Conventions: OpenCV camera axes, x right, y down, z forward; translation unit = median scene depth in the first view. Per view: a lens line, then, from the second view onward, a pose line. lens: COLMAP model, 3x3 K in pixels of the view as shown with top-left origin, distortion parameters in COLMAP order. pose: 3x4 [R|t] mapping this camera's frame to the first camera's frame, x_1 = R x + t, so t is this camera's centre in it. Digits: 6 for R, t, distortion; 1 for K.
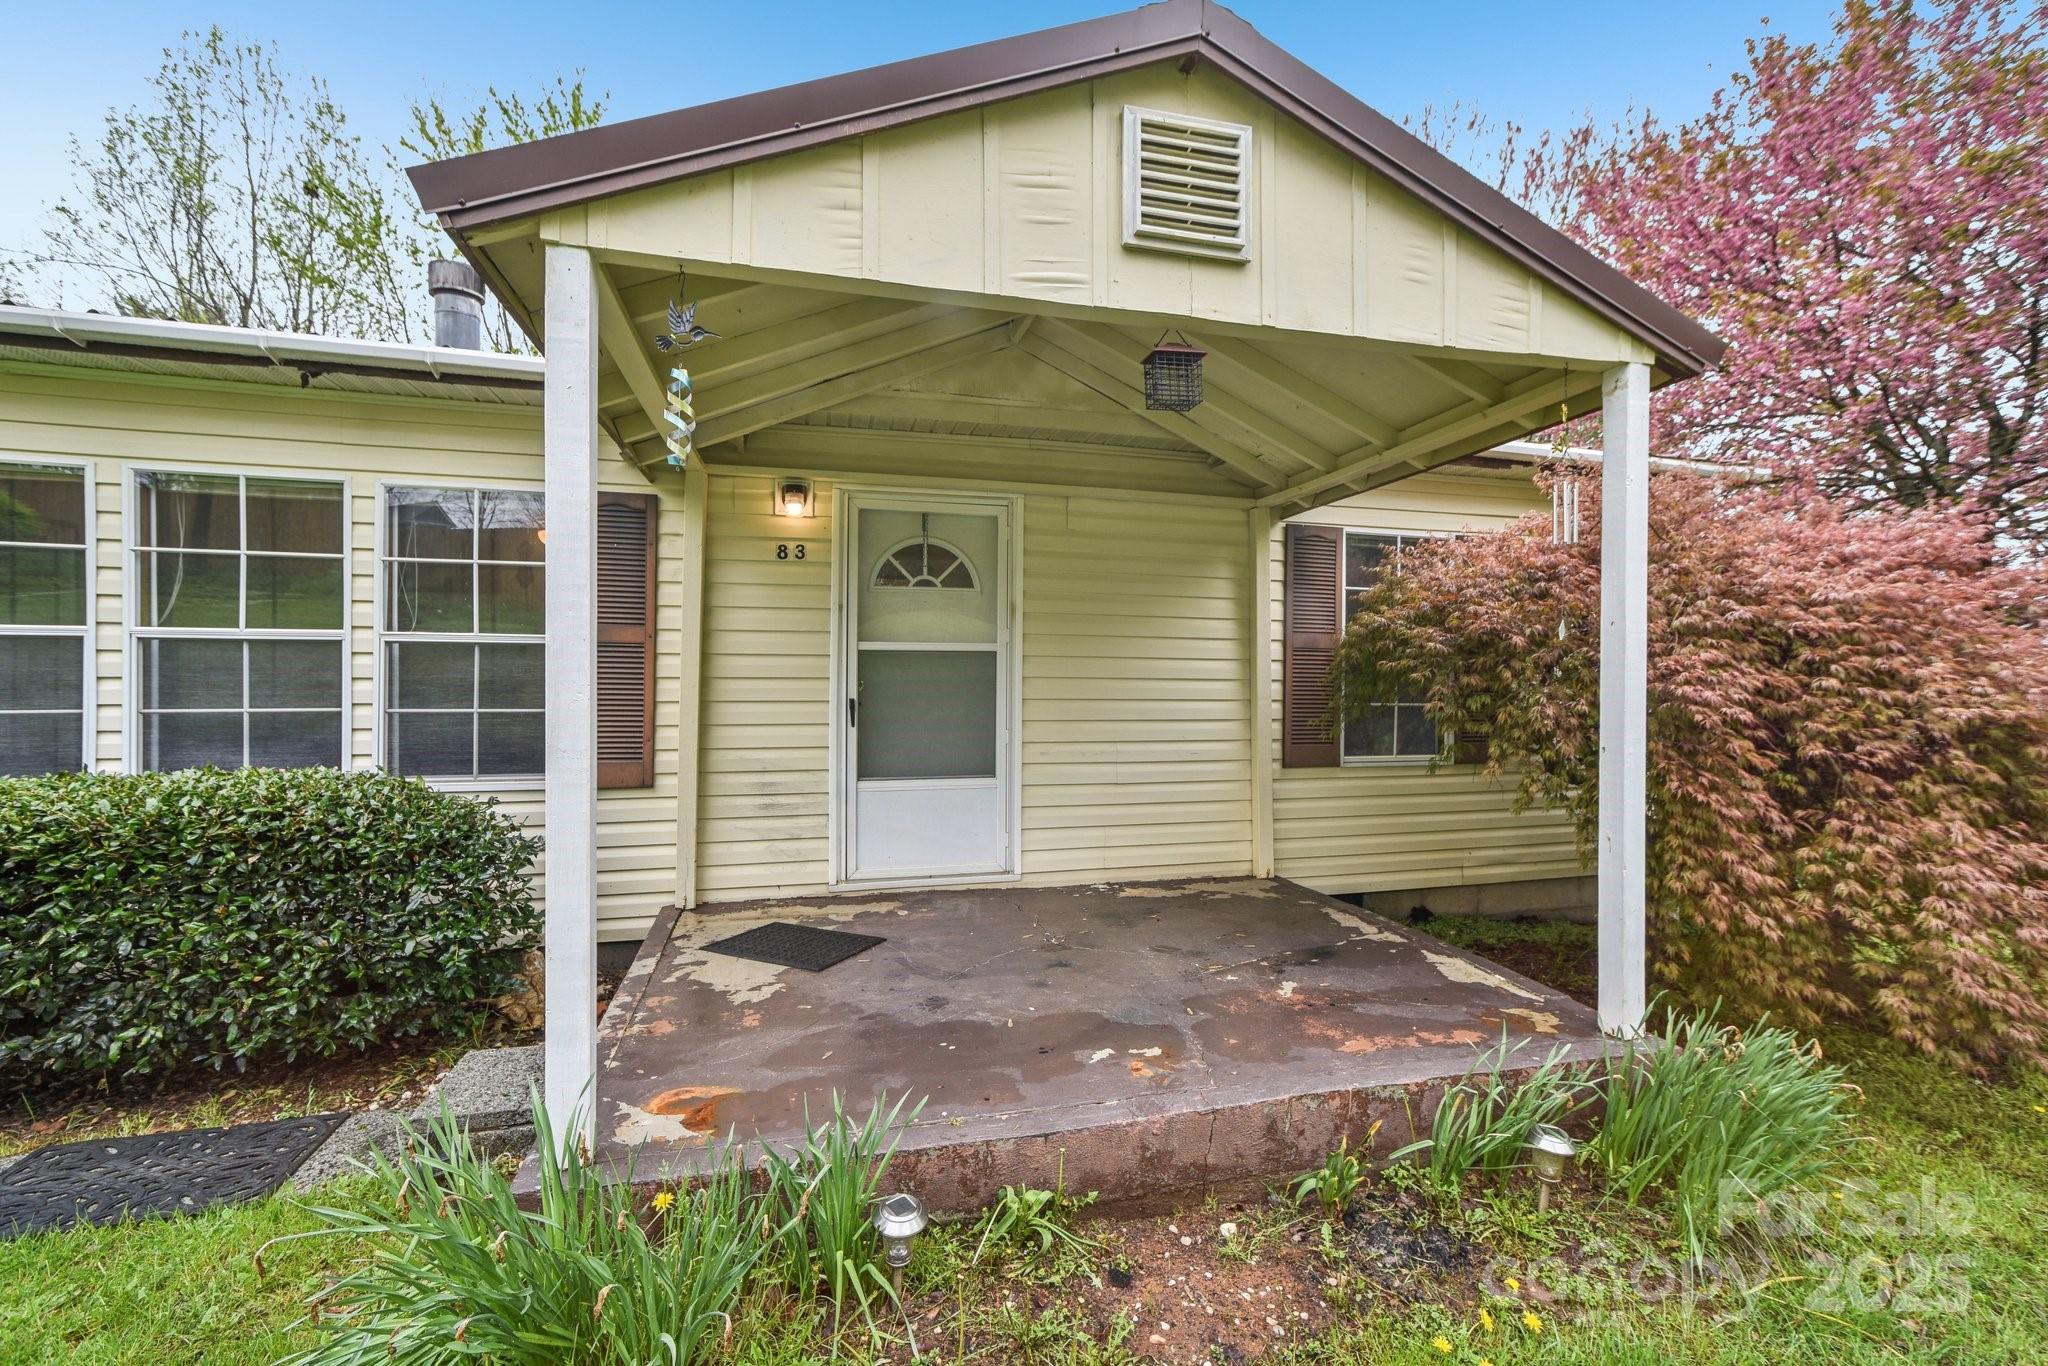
lens RADIAL K [[860.2, 0, 1023.4], [0, 860.2, 674.6], [0, 0, 1]] dist [-0.015479, 0.000032]
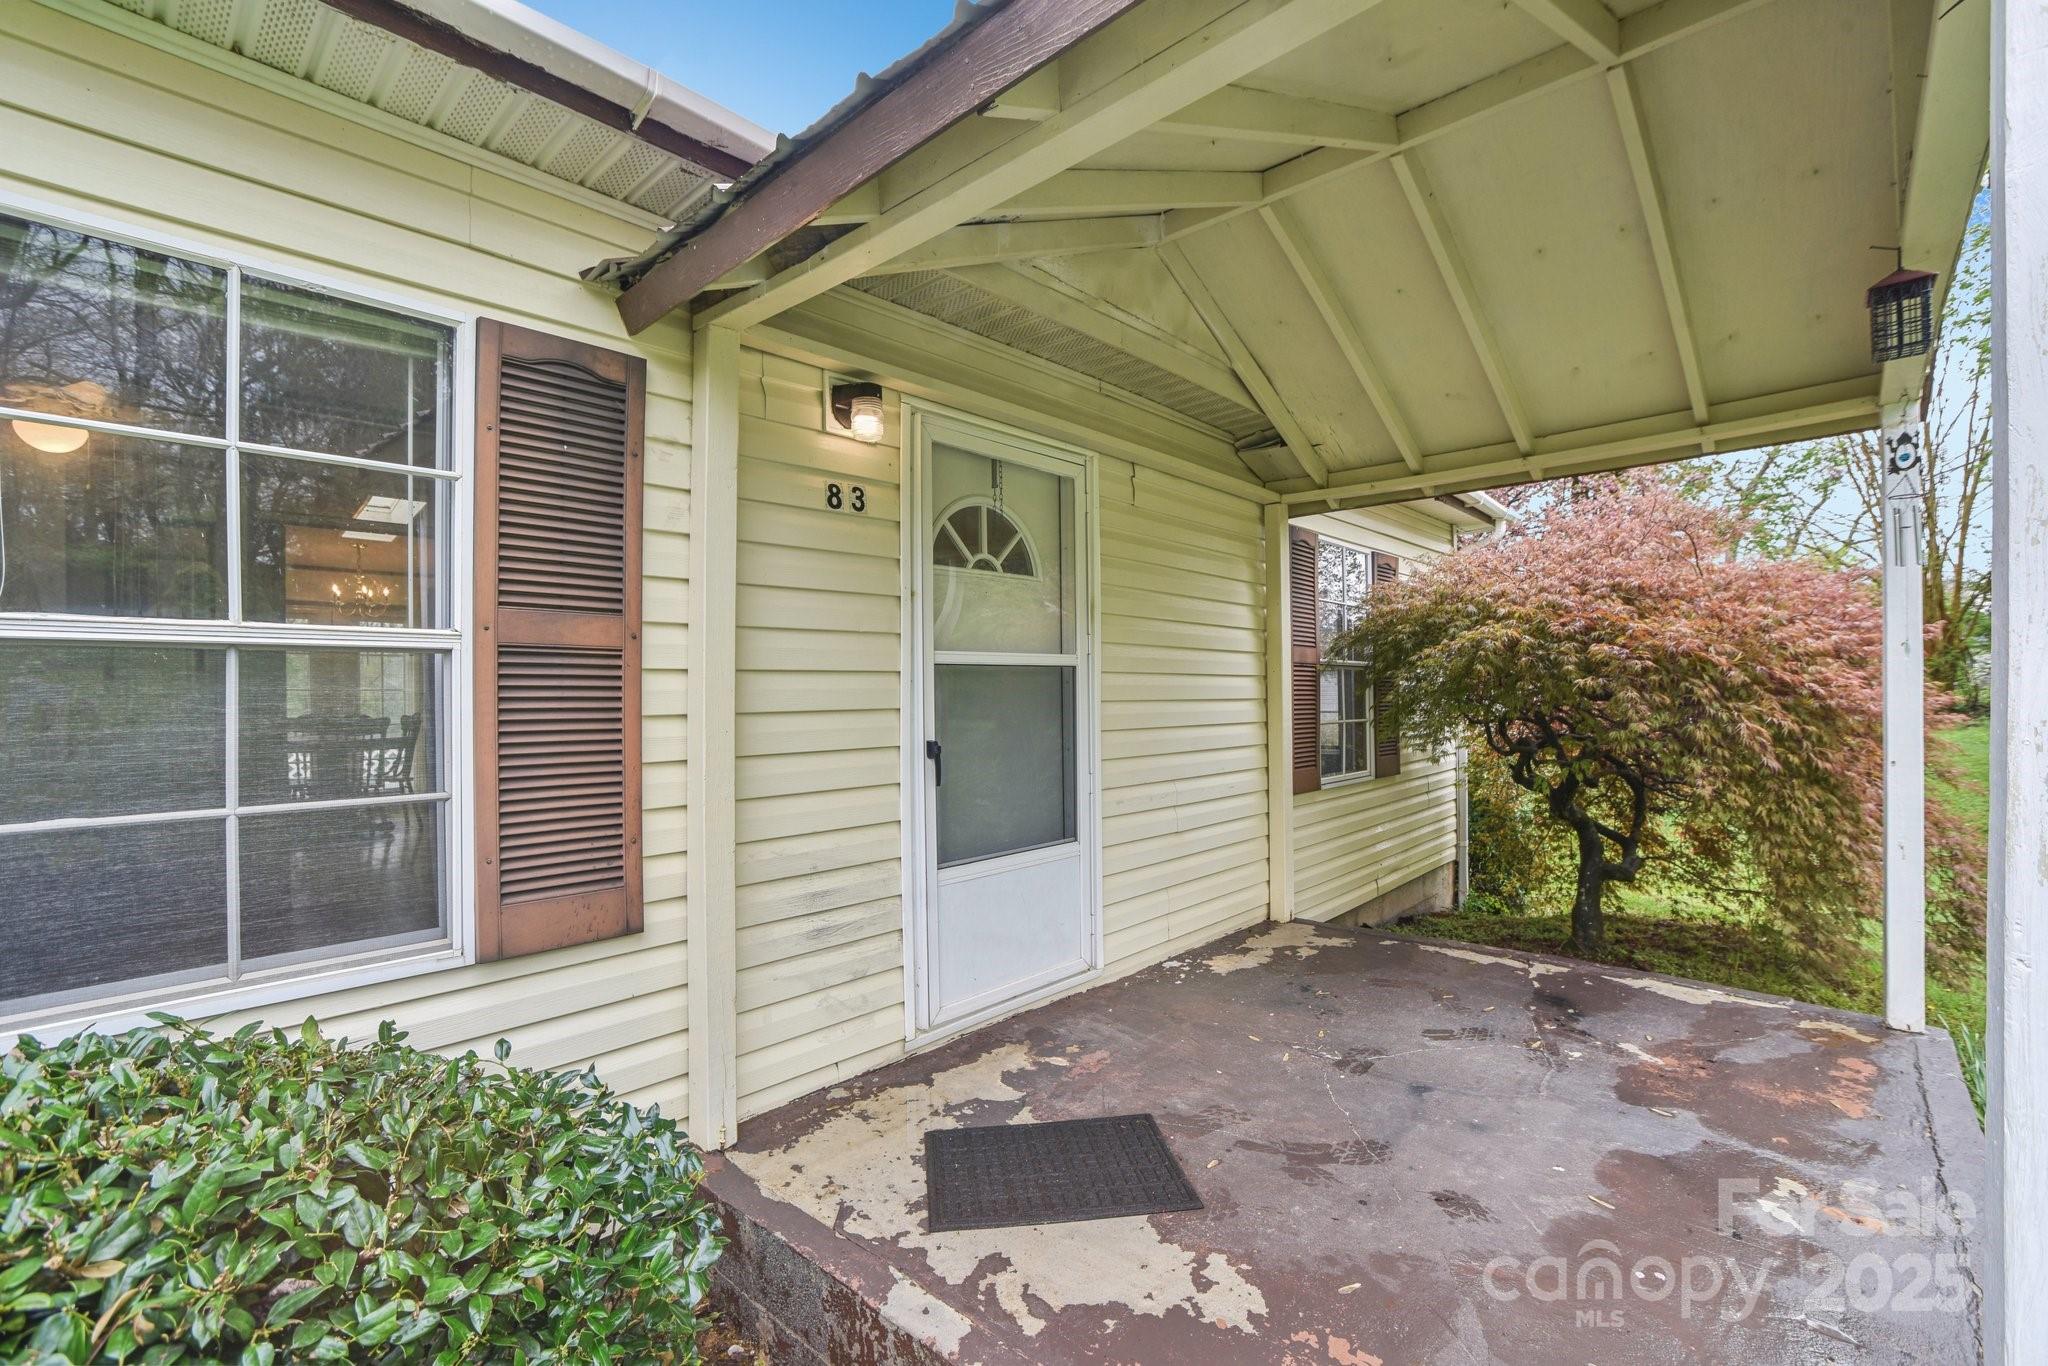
lens RADIAL K [[894.0, 0, 1016.7], [0, 894.0, 697.5], [0, 0, 1]] dist [-0.042065, 0.010279]
pose [[0.850027, -0.018030, 0.526431, -0.518367], [0.013350, 0.999830, 0.012688, -0.011756], [-0.526571, -0.003757, 0.850123, 0.433948]]
